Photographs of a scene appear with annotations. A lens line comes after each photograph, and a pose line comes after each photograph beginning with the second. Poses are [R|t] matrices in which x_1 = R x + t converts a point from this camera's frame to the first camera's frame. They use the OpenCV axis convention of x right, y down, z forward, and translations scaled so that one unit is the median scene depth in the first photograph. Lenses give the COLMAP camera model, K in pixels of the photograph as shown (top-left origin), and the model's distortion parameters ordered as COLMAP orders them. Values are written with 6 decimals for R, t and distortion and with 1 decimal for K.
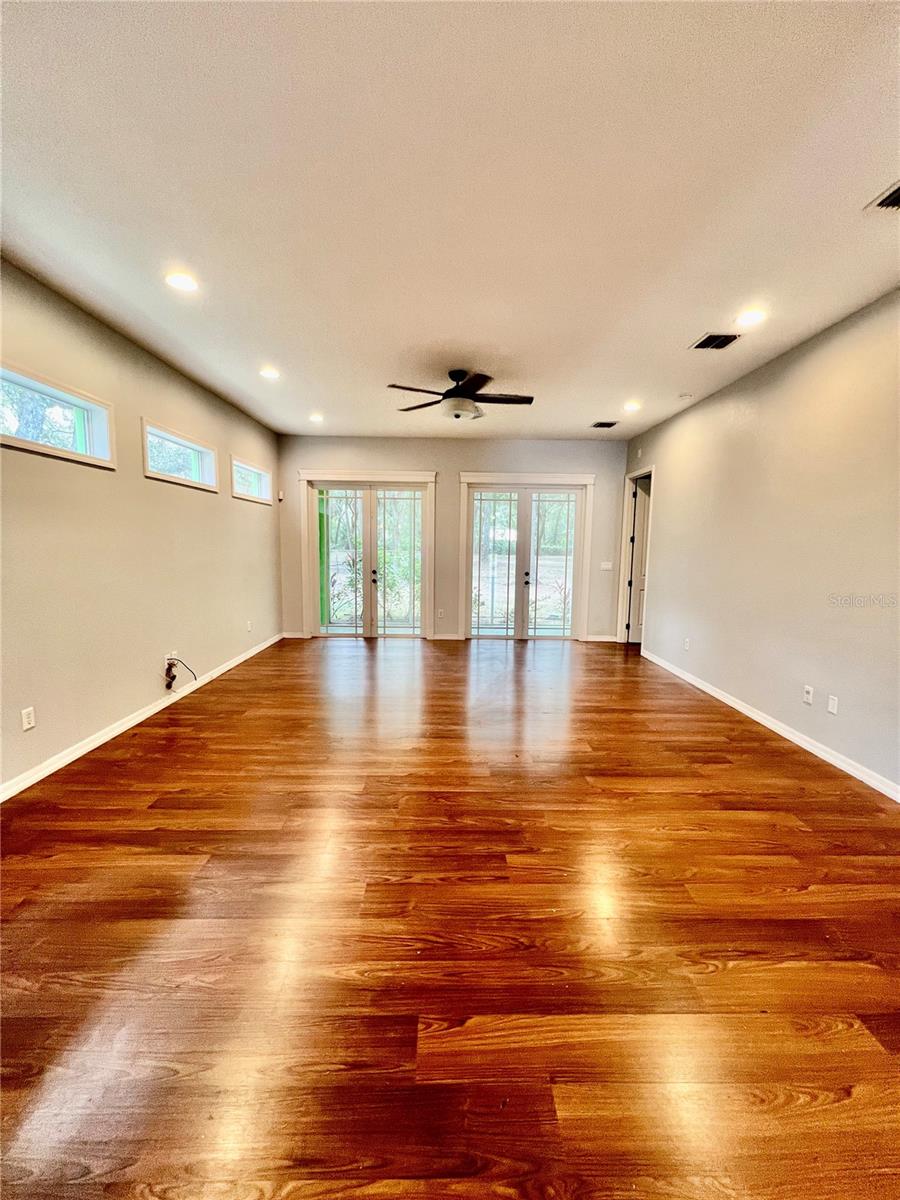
lens RADIAL K [[478.1, 0, 453.0], [0, 478.1, 593.3], [0, 0, 1]] dist [-0.000772, 0.000486]
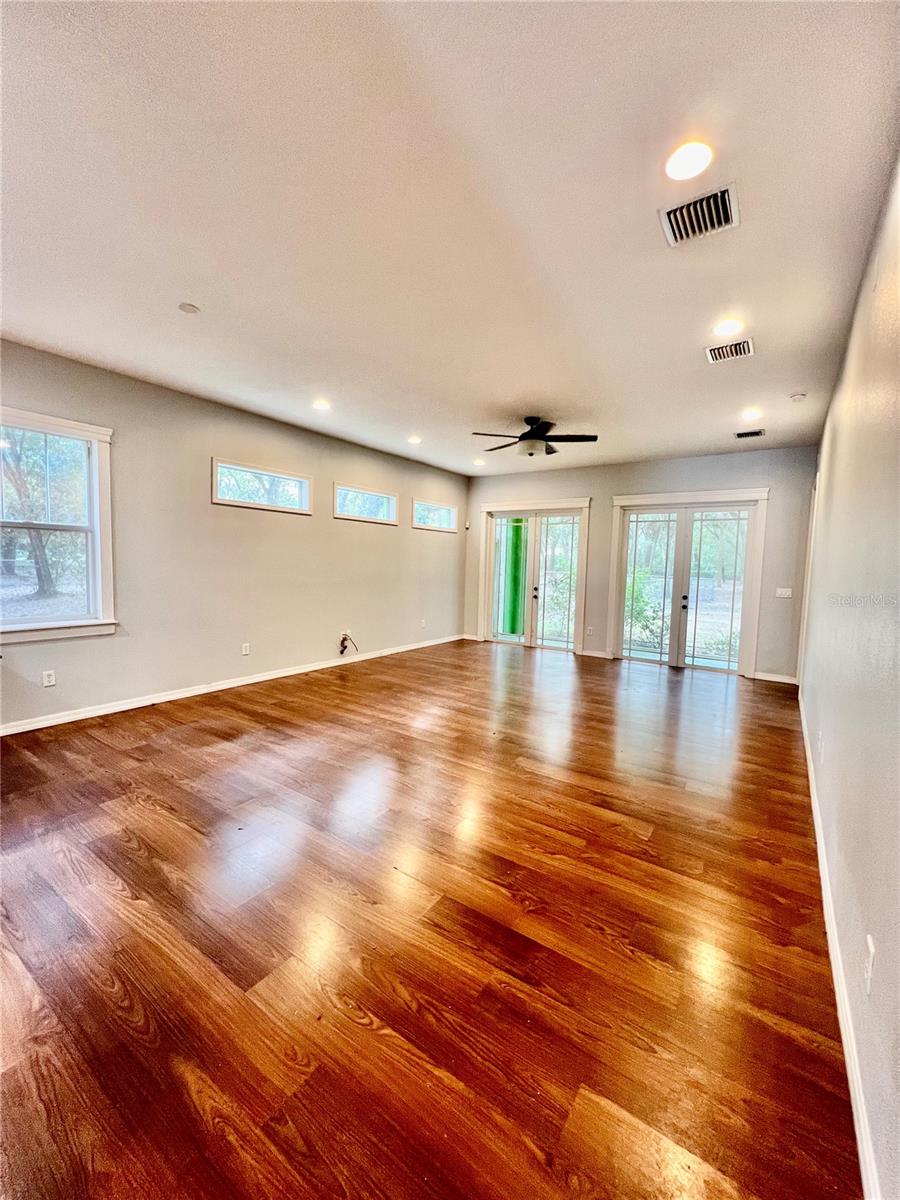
lens RADIAL K [[478.1, 0, 456.0], [0, 478.1, 597.1], [0, 0, 1]] dist [-0.000772, 0.000486]
pose [[0.815403, 0.050350, -0.576701, 0.561702], [-0.075914, 0.996908, -0.020298, 0.019825], [0.573895, 0.060331, 0.816703, -0.051902]]
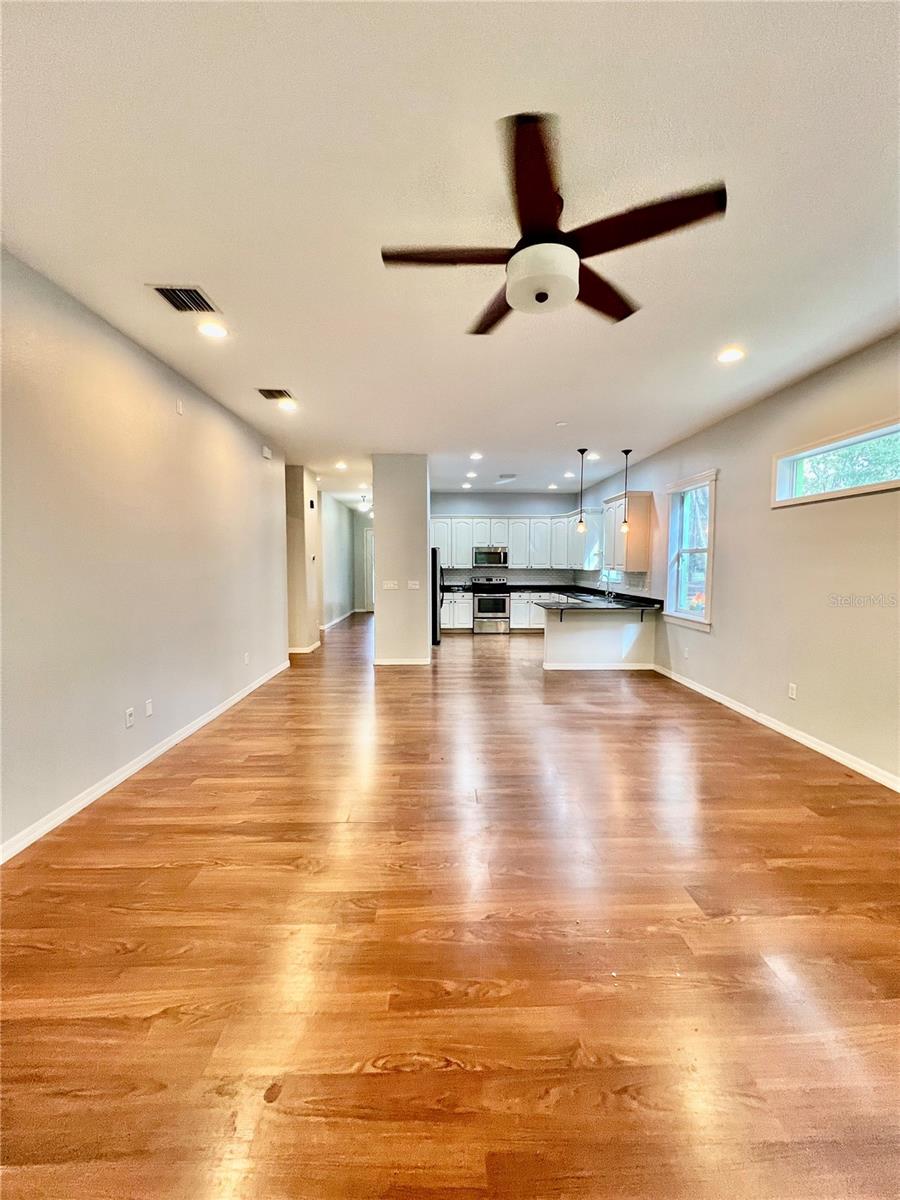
lens RADIAL K [[478.1, 0, 450.0], [0, 478.1, 600.3], [0, 0, 1]] dist [-0.000772, 0.000486]
pose [[-0.999808, -0.015480, -0.012052, 0.101115], [-0.017391, 0.983631, 0.179351, -0.159344], [0.009079, 0.179526, -0.983711, 1.531115]]
